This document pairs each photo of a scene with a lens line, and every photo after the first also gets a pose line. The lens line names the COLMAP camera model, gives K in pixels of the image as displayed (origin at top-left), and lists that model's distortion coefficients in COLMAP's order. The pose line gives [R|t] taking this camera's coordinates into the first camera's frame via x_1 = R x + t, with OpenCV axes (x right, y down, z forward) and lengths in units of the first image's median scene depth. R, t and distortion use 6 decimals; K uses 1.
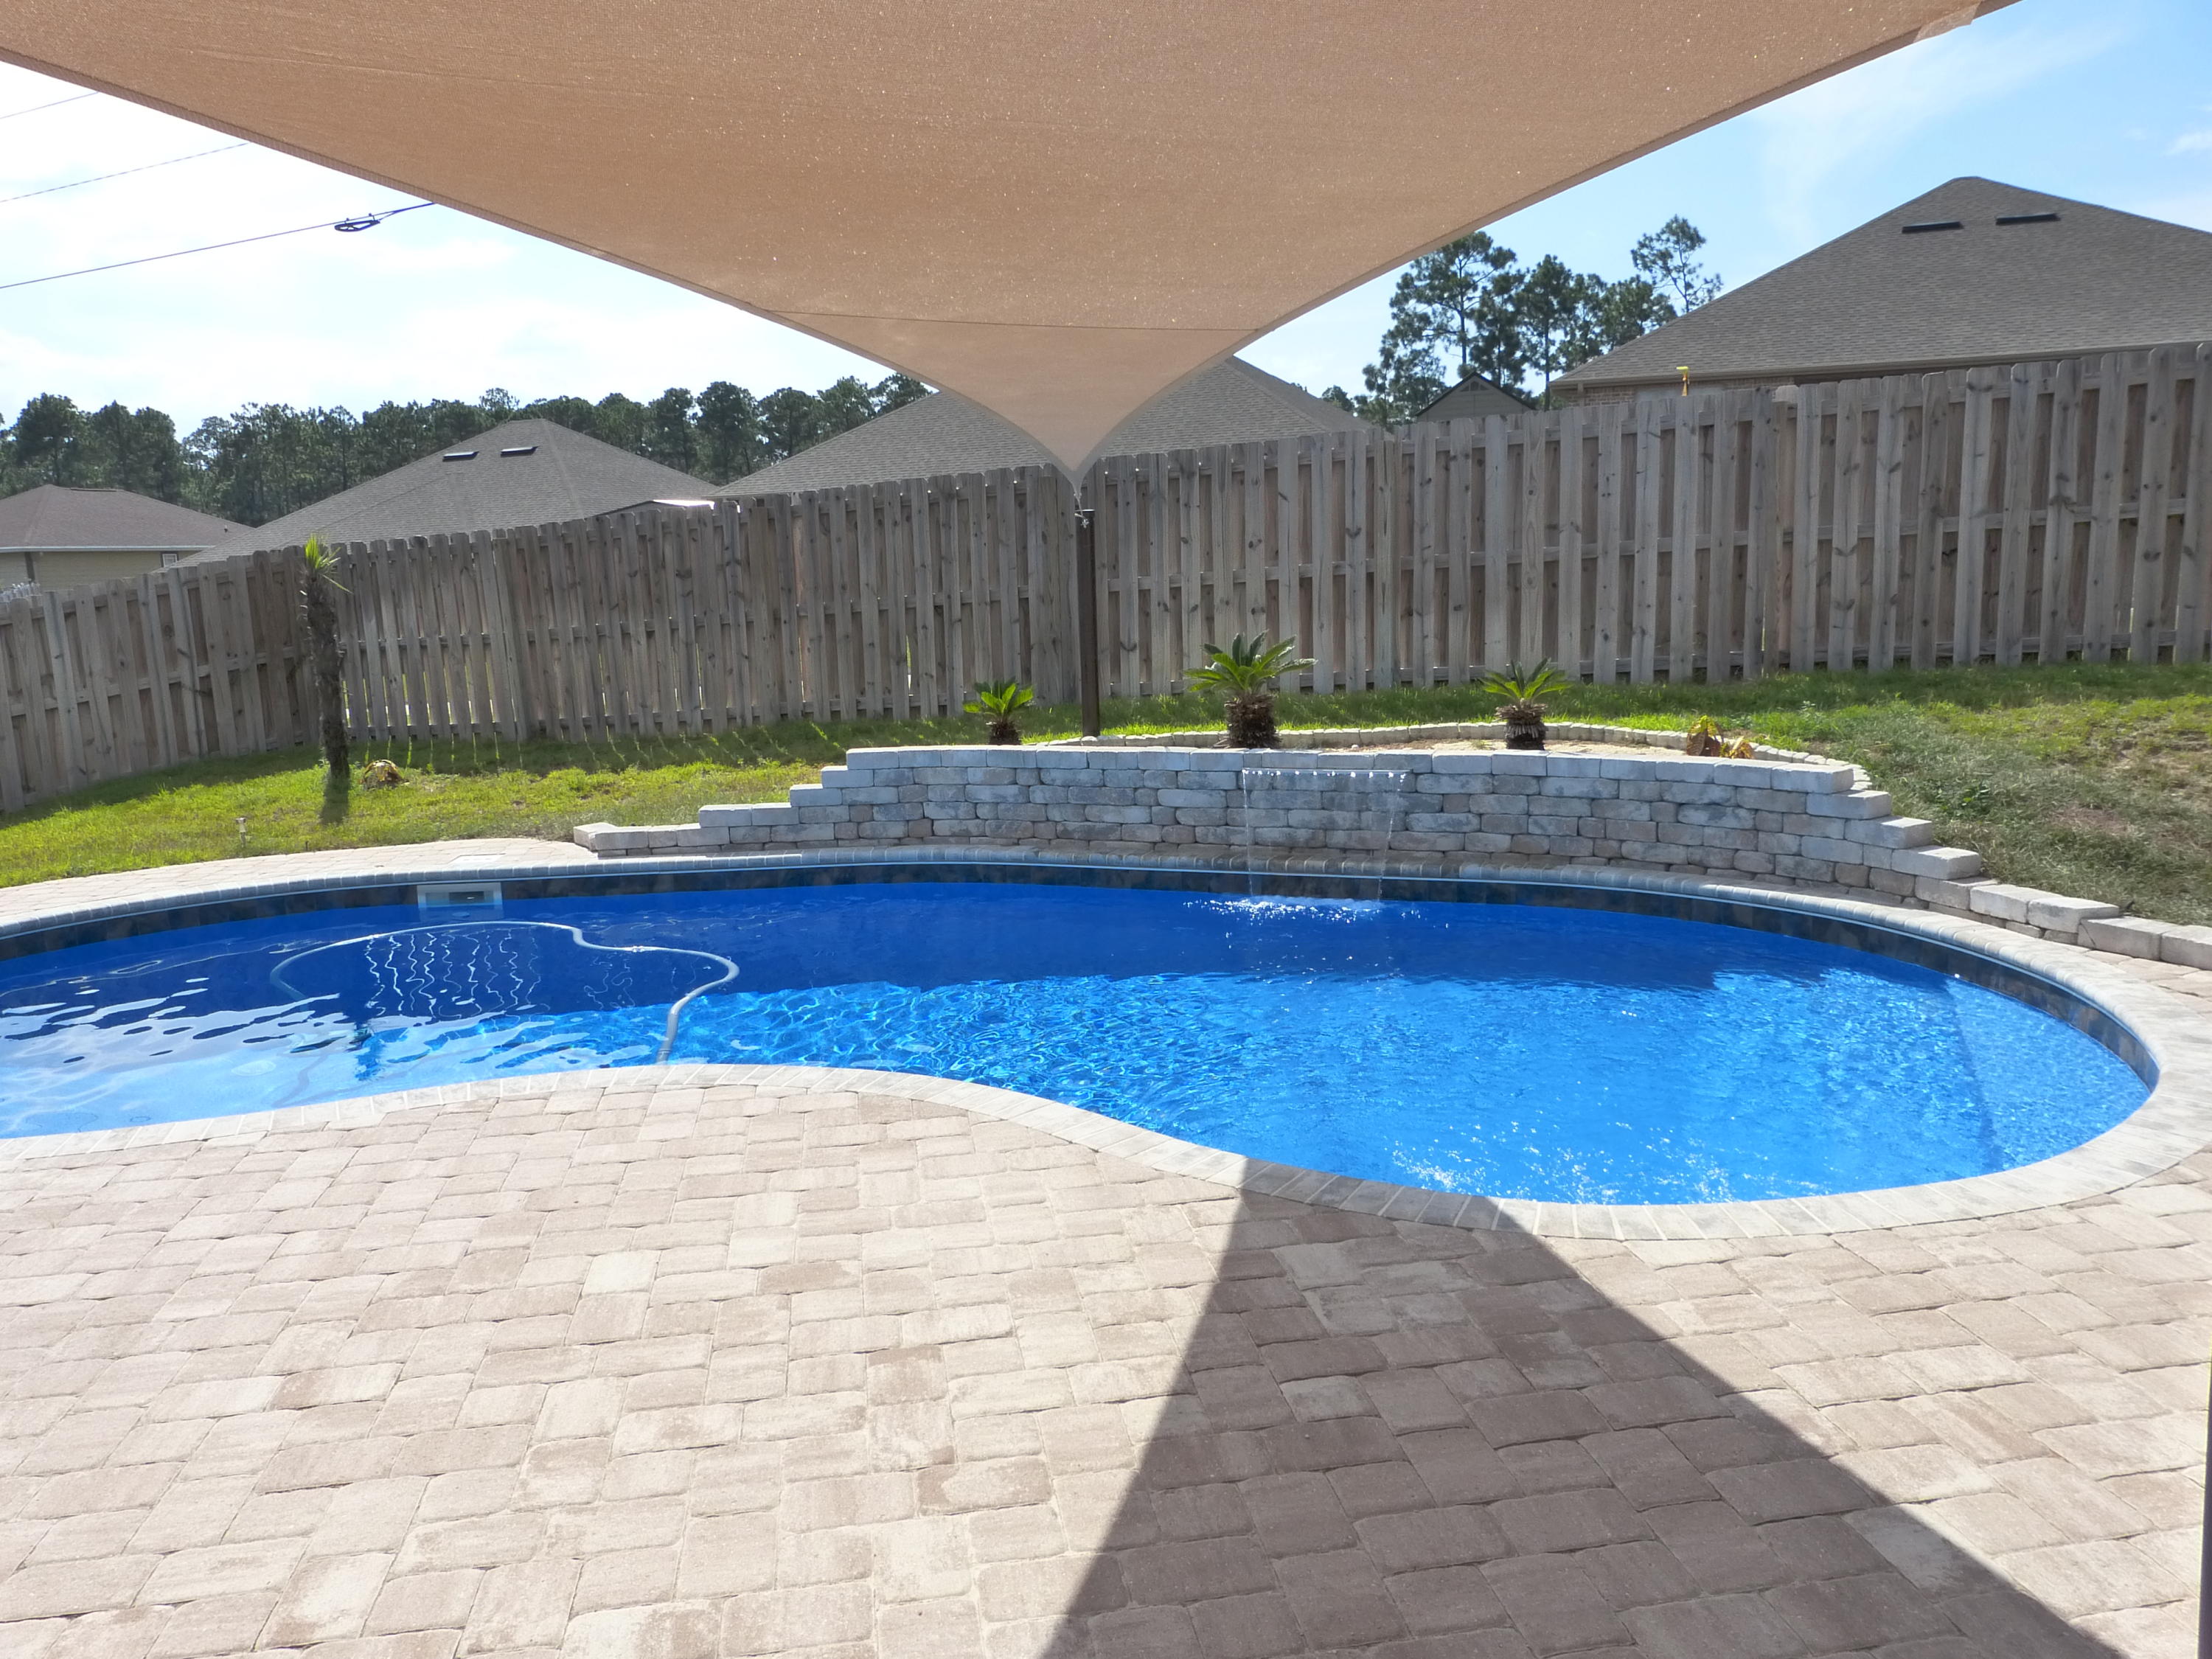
lens RADIAL K [[1642.4, 0, 1106.0], [0, 1642.4, 829.5], [0, 0, 1]] dist [-0.041478, 0.045857]
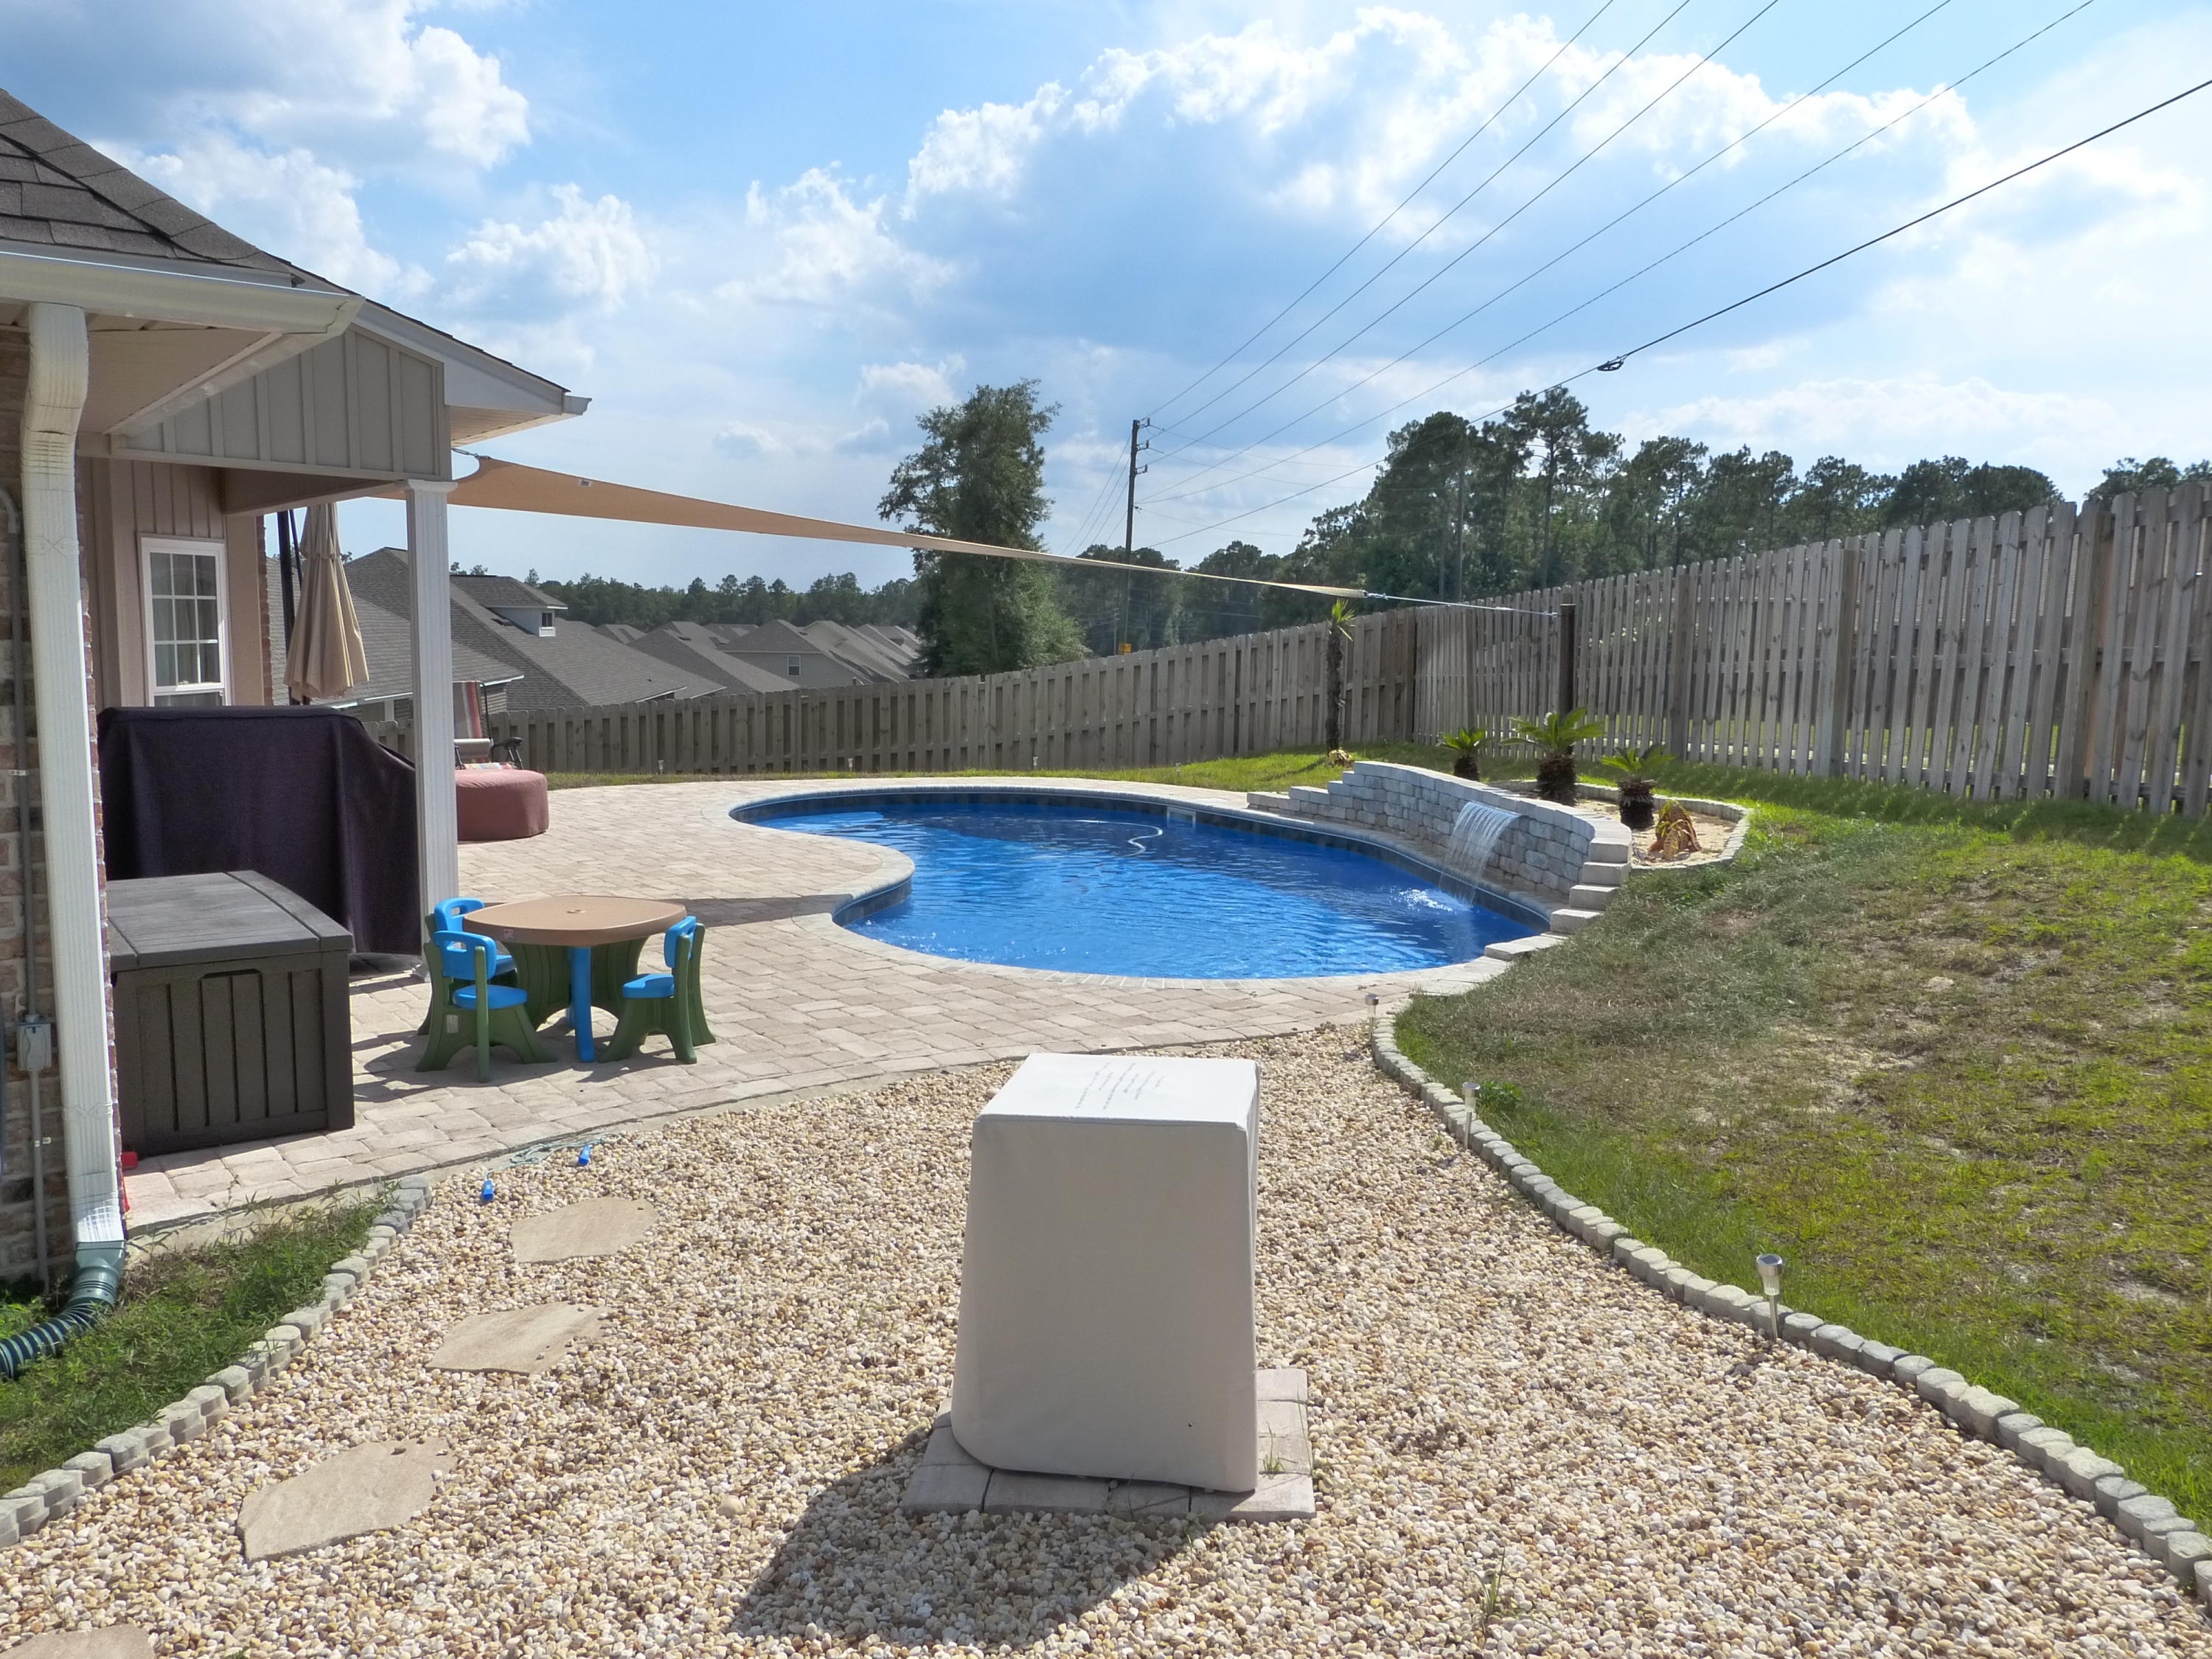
lens RADIAL K [[1642.4, 0, 1106.0], [0, 1642.4, 829.5], [0, 0, 1]] dist [-0.041478, 0.045857]
pose [[0.489519, 0.149781, -0.859033, 0.920983], [-0.176893, 0.981711, 0.070368, -0.046682], [0.853862, 0.117511, 0.507061, 0.058894]]
